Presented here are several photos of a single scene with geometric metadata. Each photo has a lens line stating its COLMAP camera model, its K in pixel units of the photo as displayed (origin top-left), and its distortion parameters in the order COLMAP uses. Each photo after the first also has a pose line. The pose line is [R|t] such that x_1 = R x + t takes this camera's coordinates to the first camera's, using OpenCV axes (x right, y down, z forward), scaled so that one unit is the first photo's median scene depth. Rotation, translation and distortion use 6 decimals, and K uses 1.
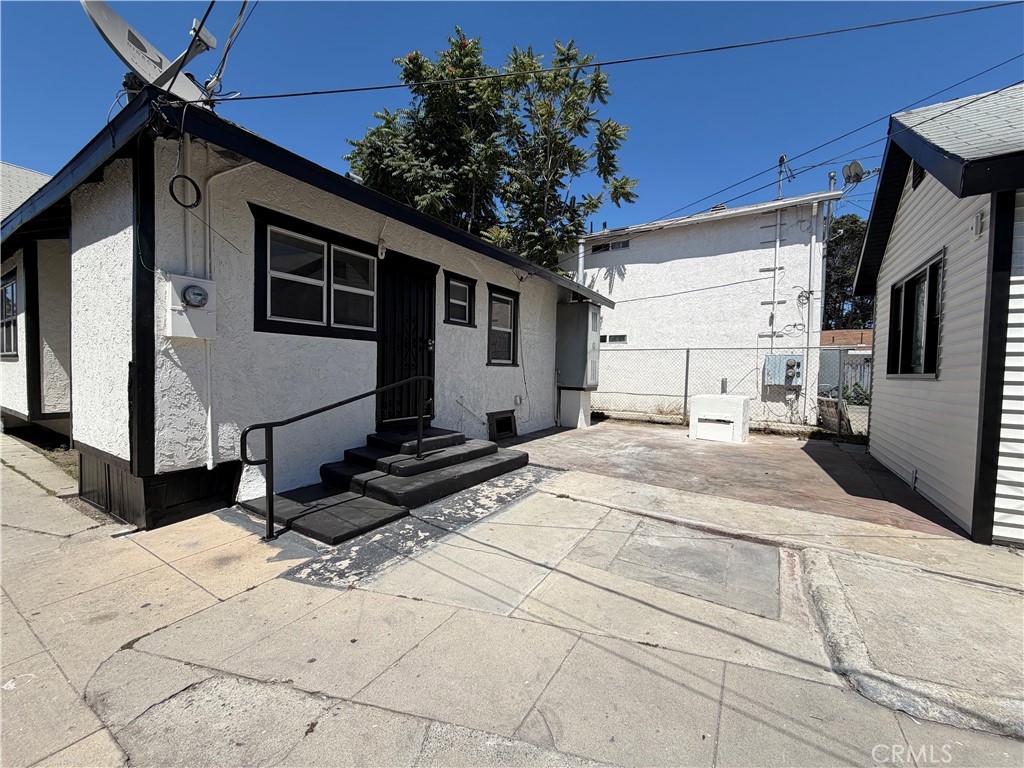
lens RADIAL K [[410.4, 0, 511.5], [0, 410.4, 384.5], [0, 0, 1]] dist [-0.001044, 0.000635]
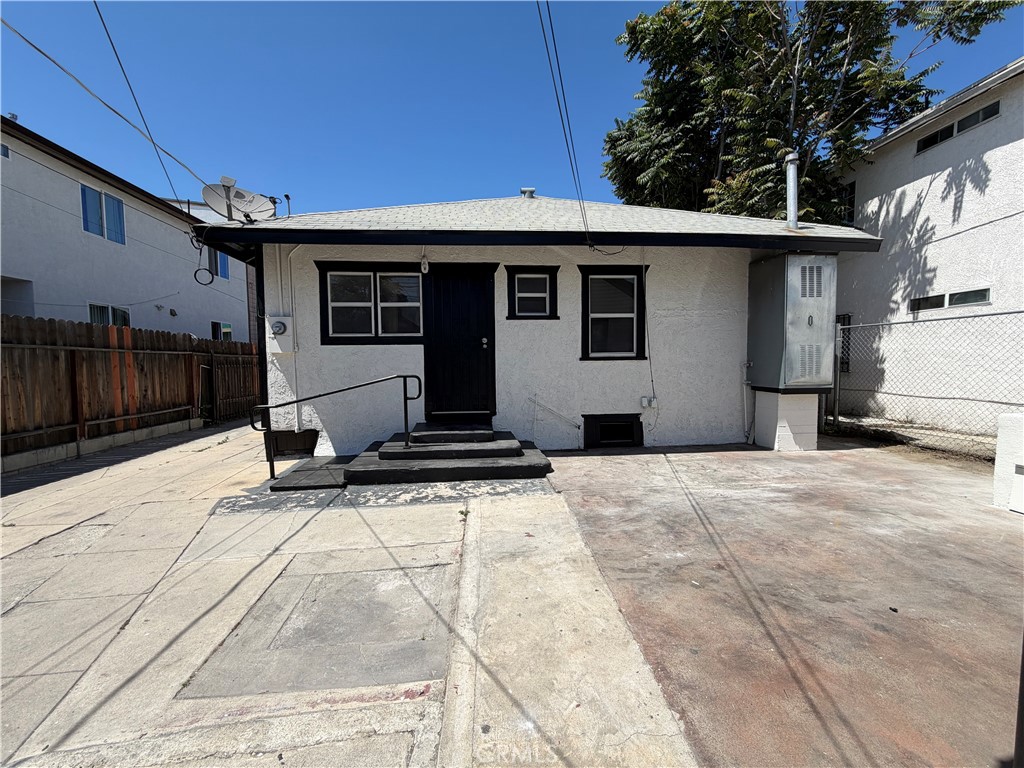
lens RADIAL K [[410.4, 0, 509.1], [0, 410.4, 385.5], [0, 0, 1]] dist [-0.001044, 0.000635]
pose [[0.608557, 0.020111, -0.793255, 0.842352], [-0.005758, 0.999764, 0.020929, -0.015048], [0.793489, -0.008169, 0.608529, 0.535117]]
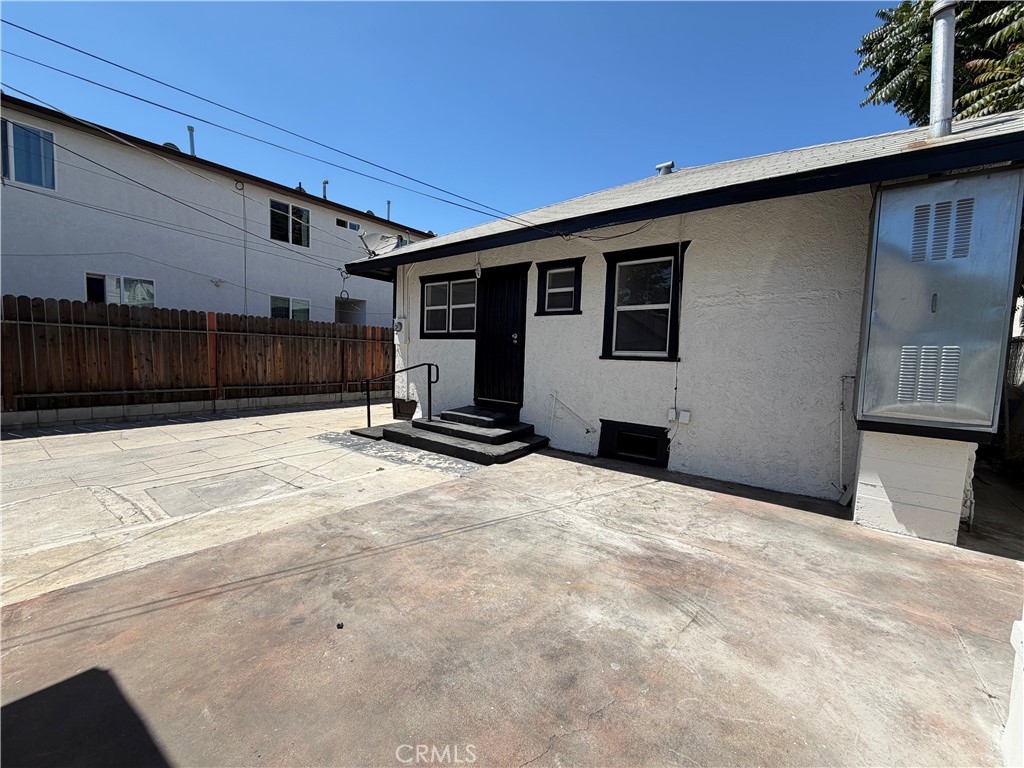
lens RADIAL K [[410.4, 0, 508.8], [0, 410.4, 385.4], [0, 0, 1]] dist [-0.001044, 0.000635]
pose [[-0.098327, 0.054777, -0.993645, 1.159271], [-0.069647, 0.995657, 0.061780, -0.048892], [0.992714, 0.075279, -0.094085, 1.398159]]
